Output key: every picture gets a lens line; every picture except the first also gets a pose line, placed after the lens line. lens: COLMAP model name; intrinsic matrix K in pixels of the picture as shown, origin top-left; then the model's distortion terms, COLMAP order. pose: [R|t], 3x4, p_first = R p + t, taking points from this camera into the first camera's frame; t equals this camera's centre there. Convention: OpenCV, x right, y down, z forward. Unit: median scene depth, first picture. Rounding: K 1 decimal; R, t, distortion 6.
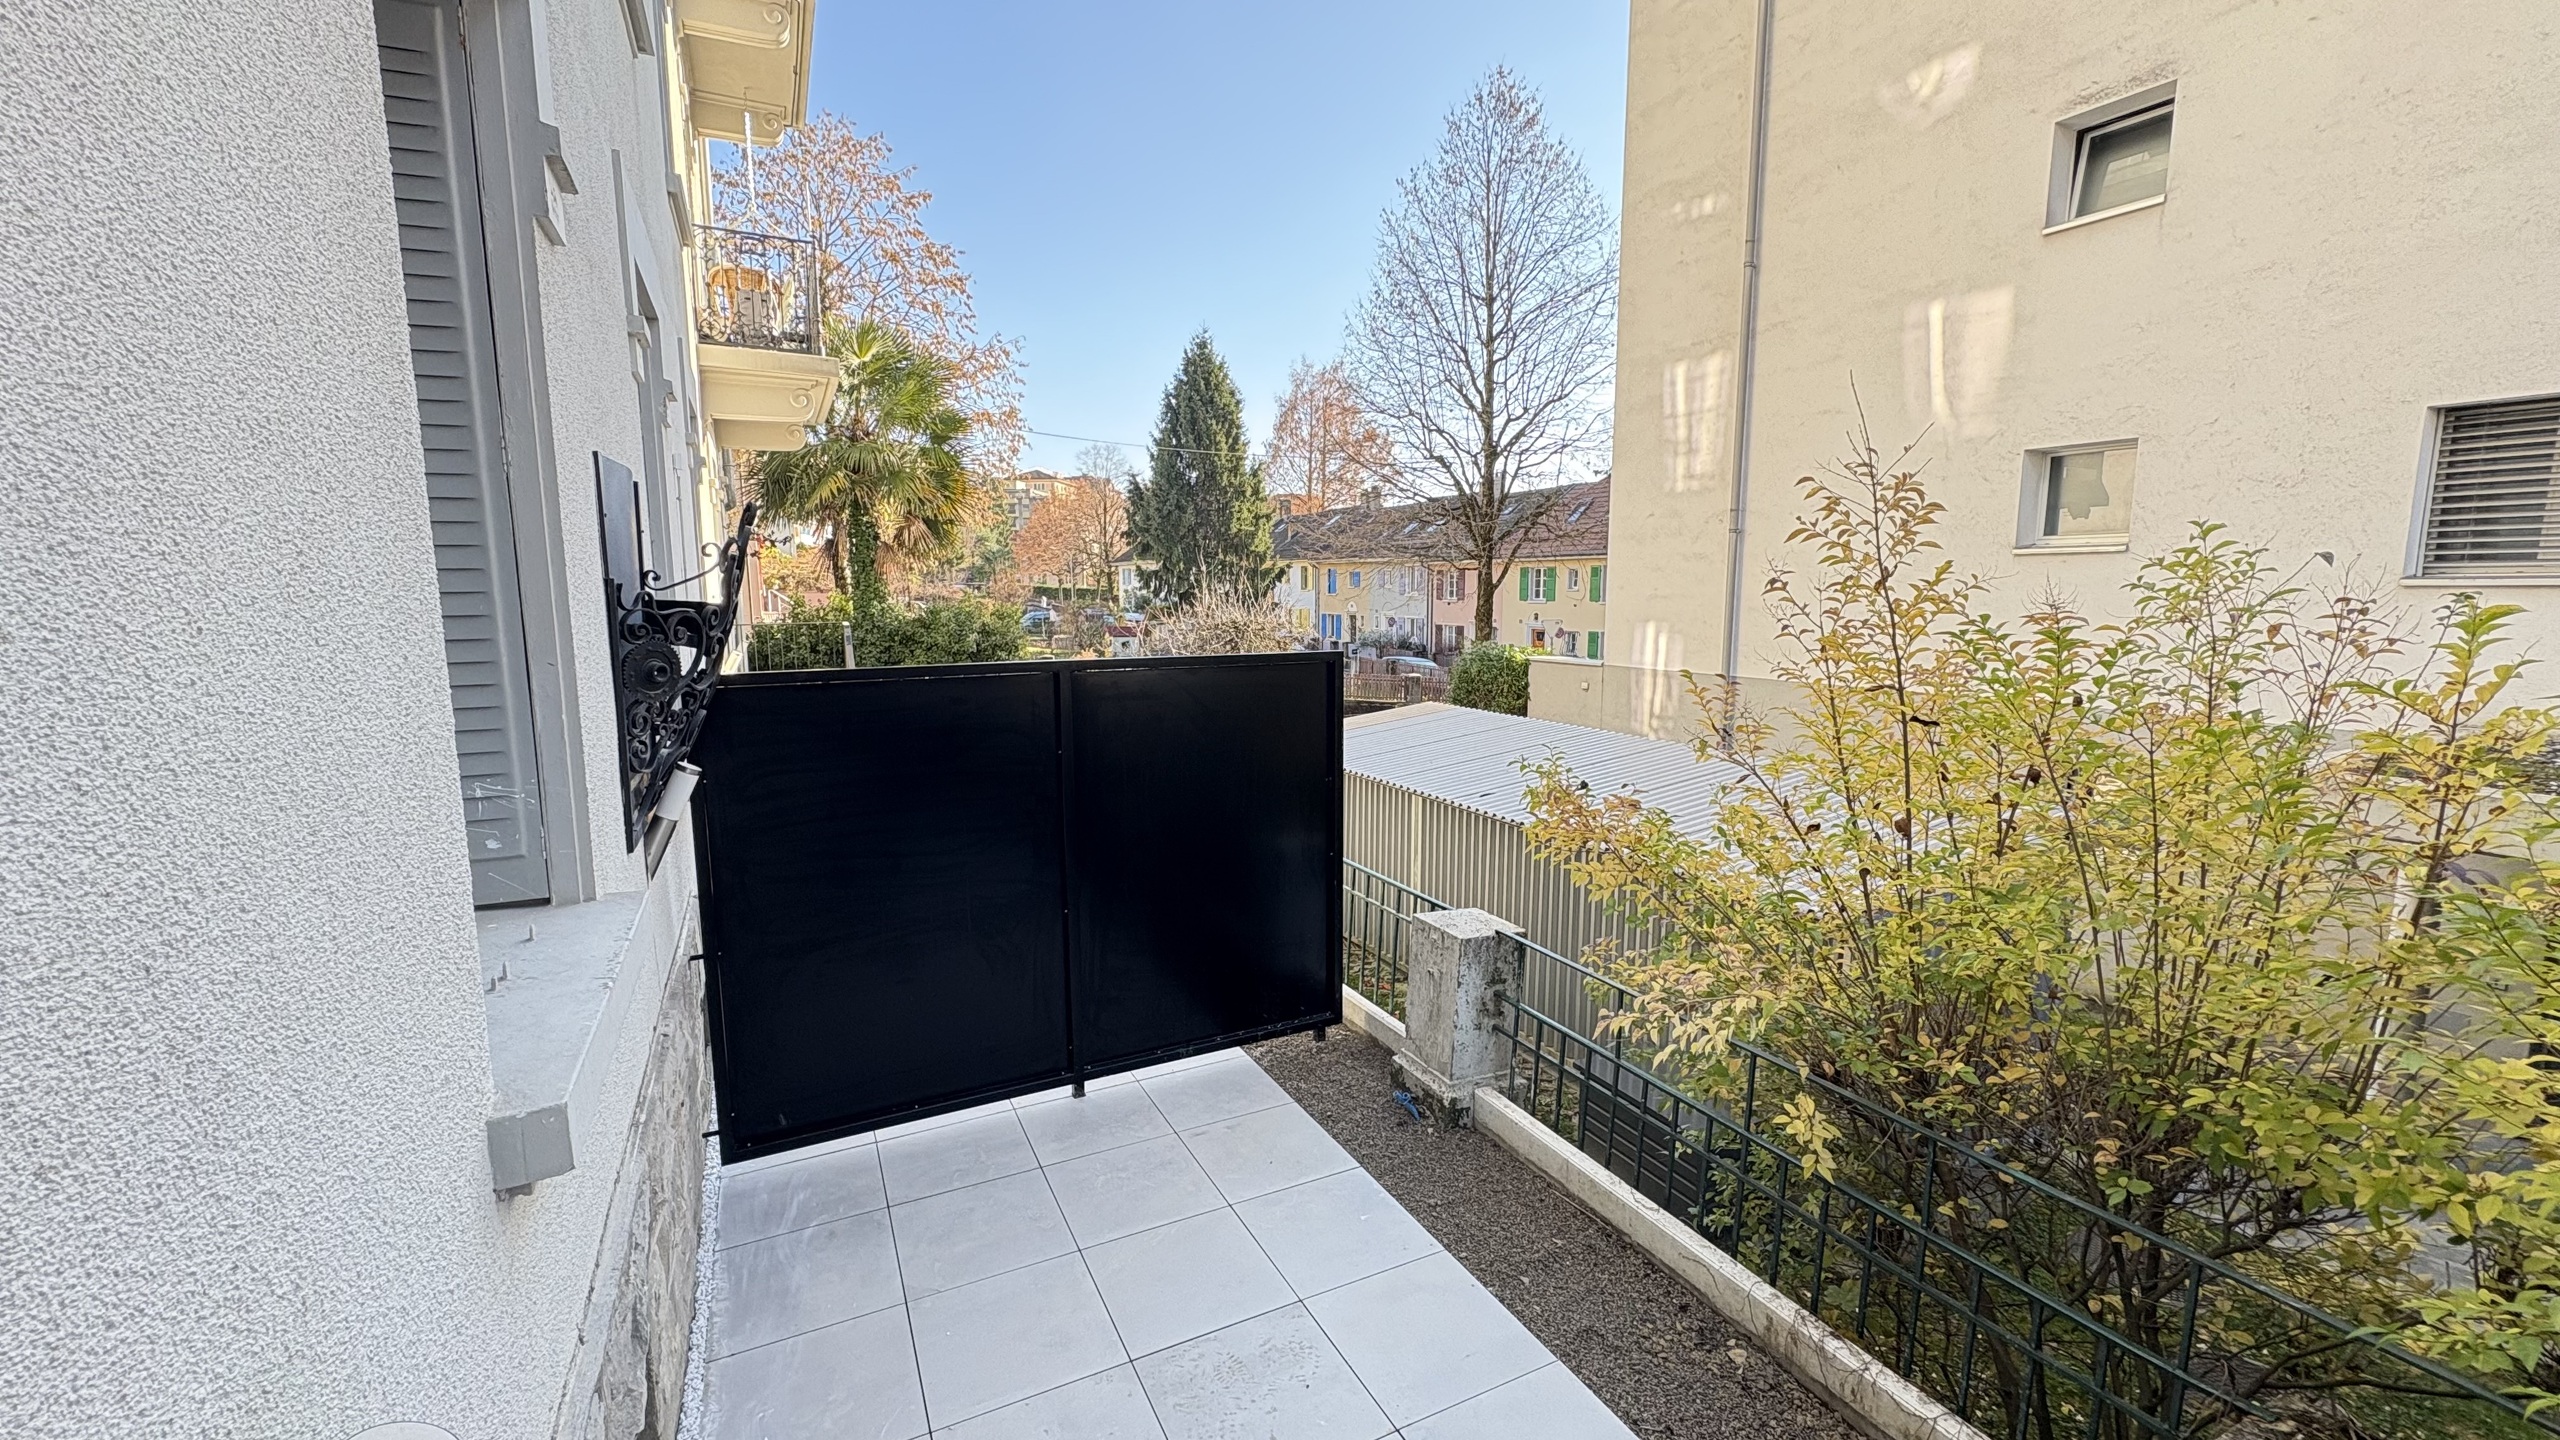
lens RADIAL K [[1033.5, 0, 1290.9], [0, 1033.5, 721.3], [0, 0, 1]] dist [-0.000322, -0.000121]
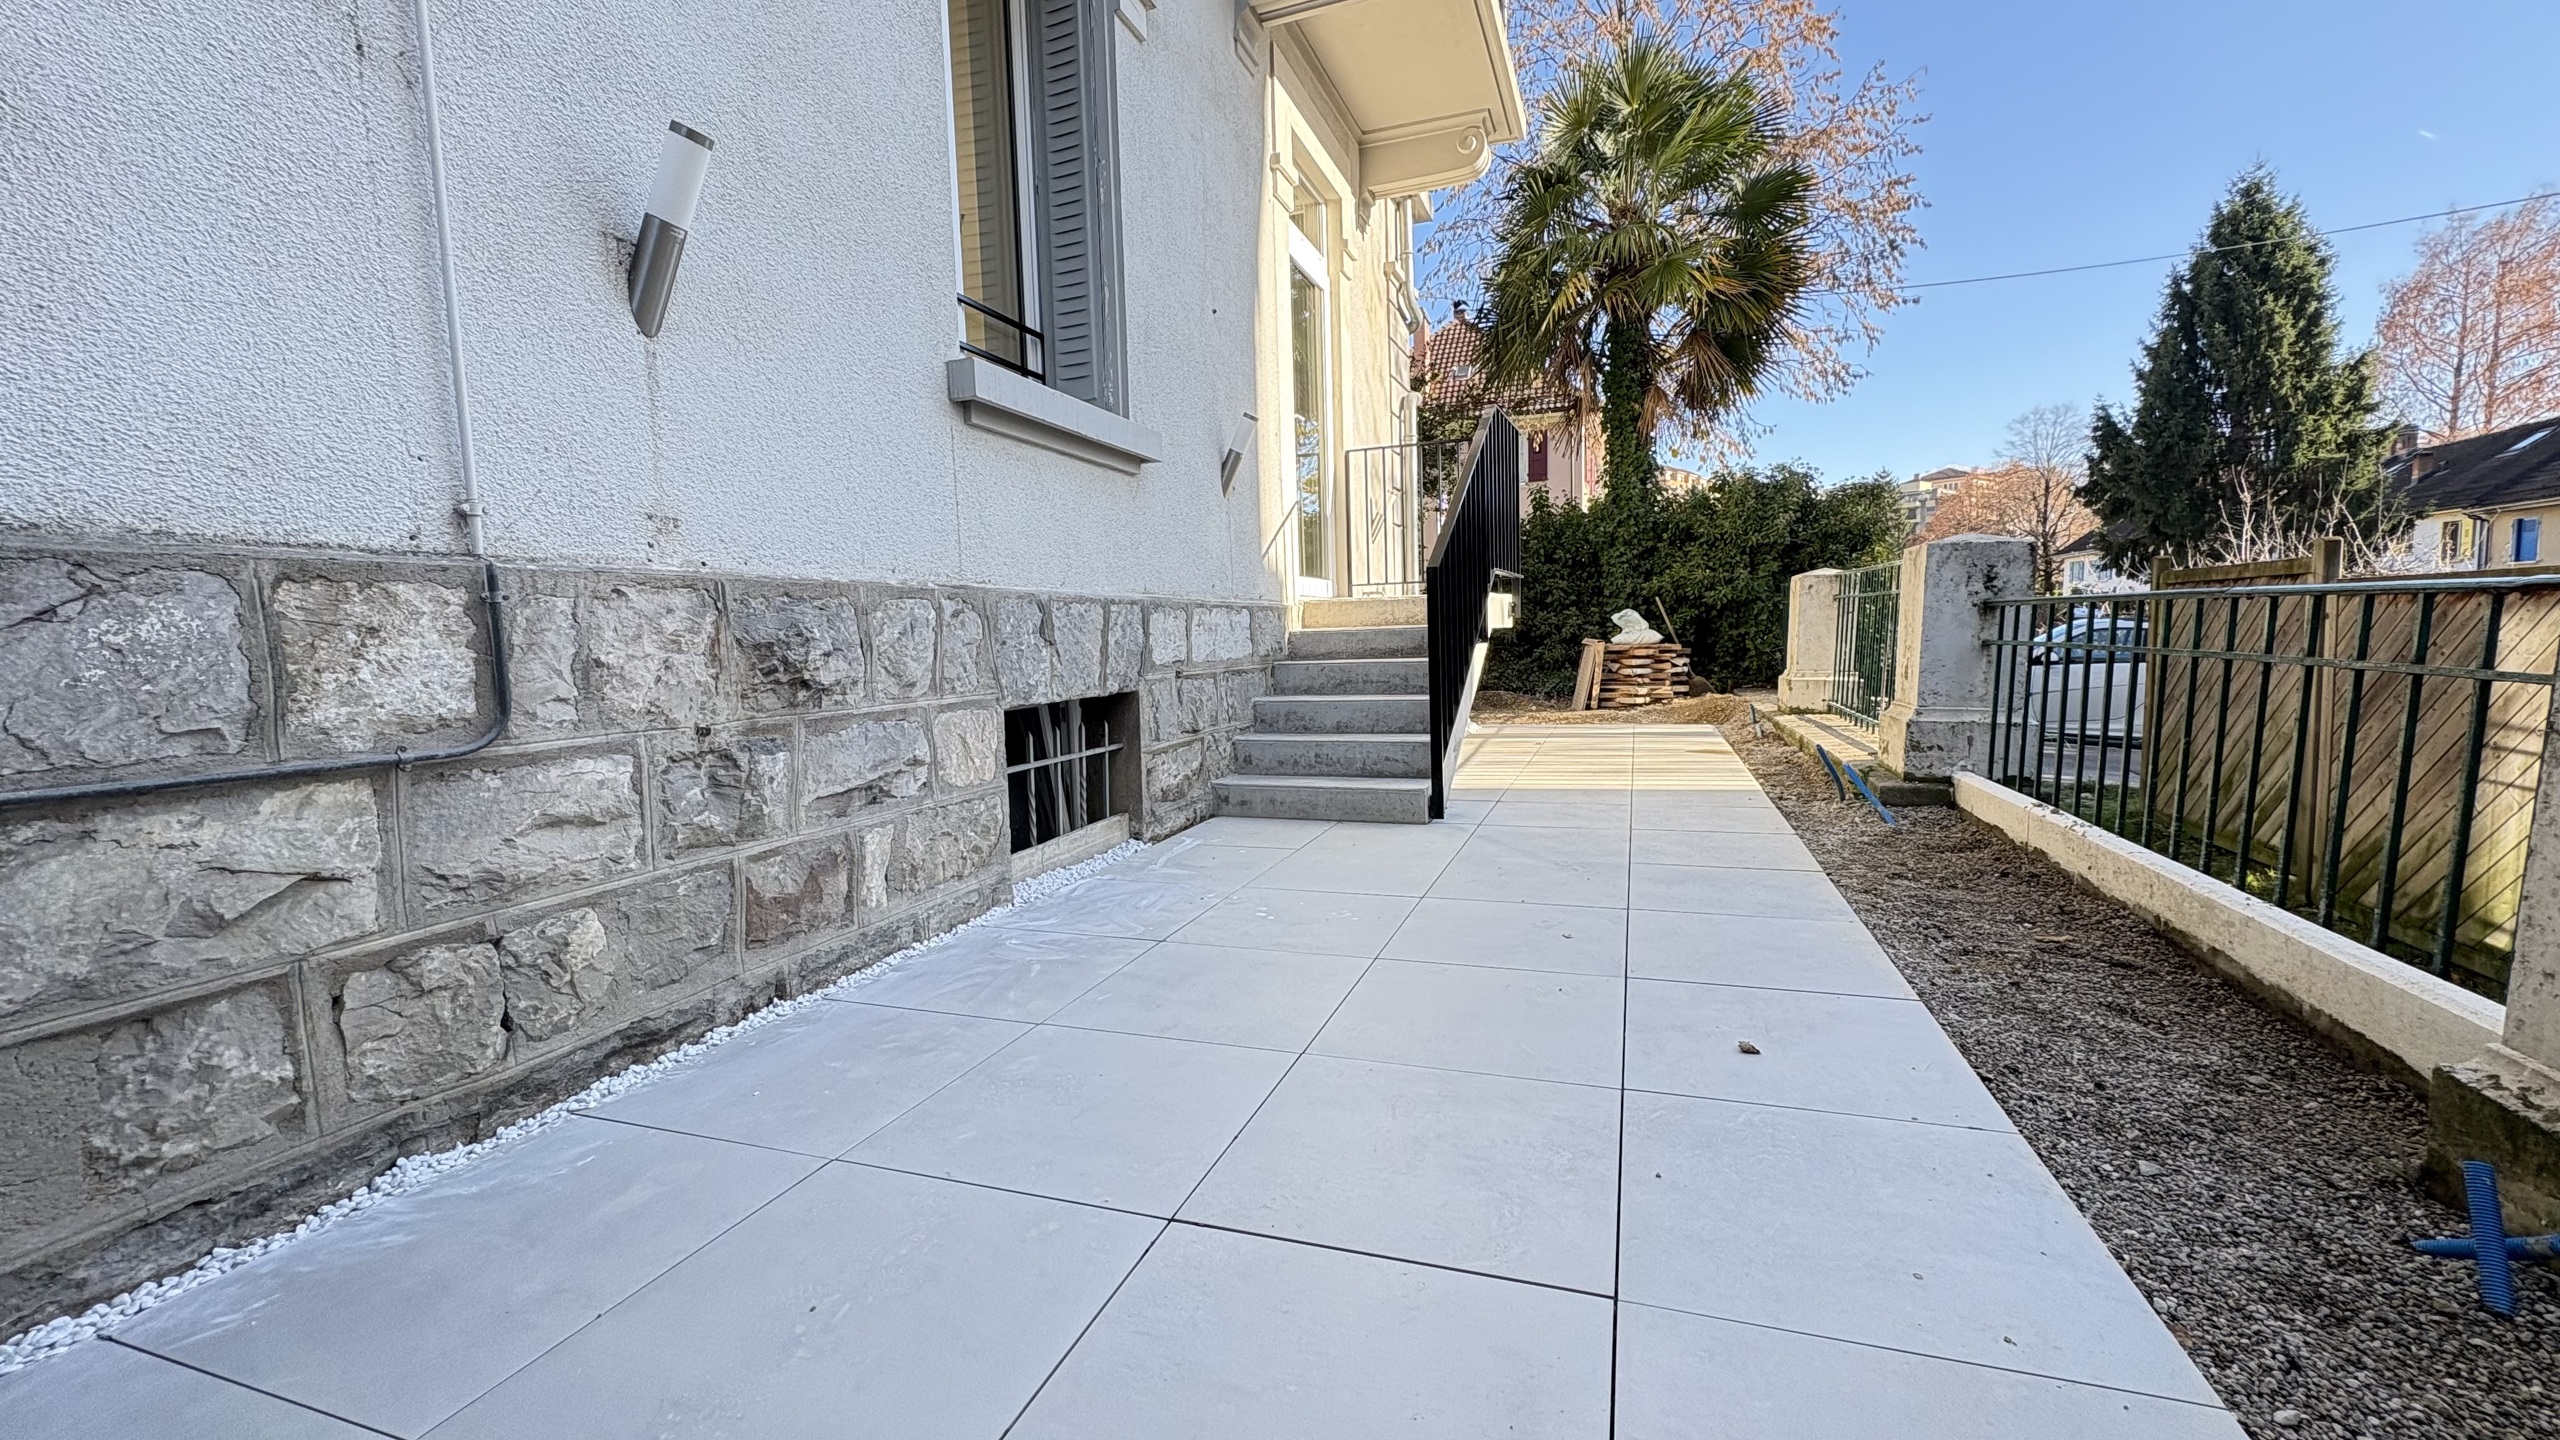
lens RADIAL K [[1051.9, 0, 1287.0], [0, 1051.9, 722.8], [0, 0, 1]] dist [-0.001391, -0.000268]
pose [[0.702056, 0.055817, -0.709931, -0.024211], [-0.078020, 0.996951, 0.001229, 0.017474], [0.707835, 0.054526, 0.704270, 0.122657]]
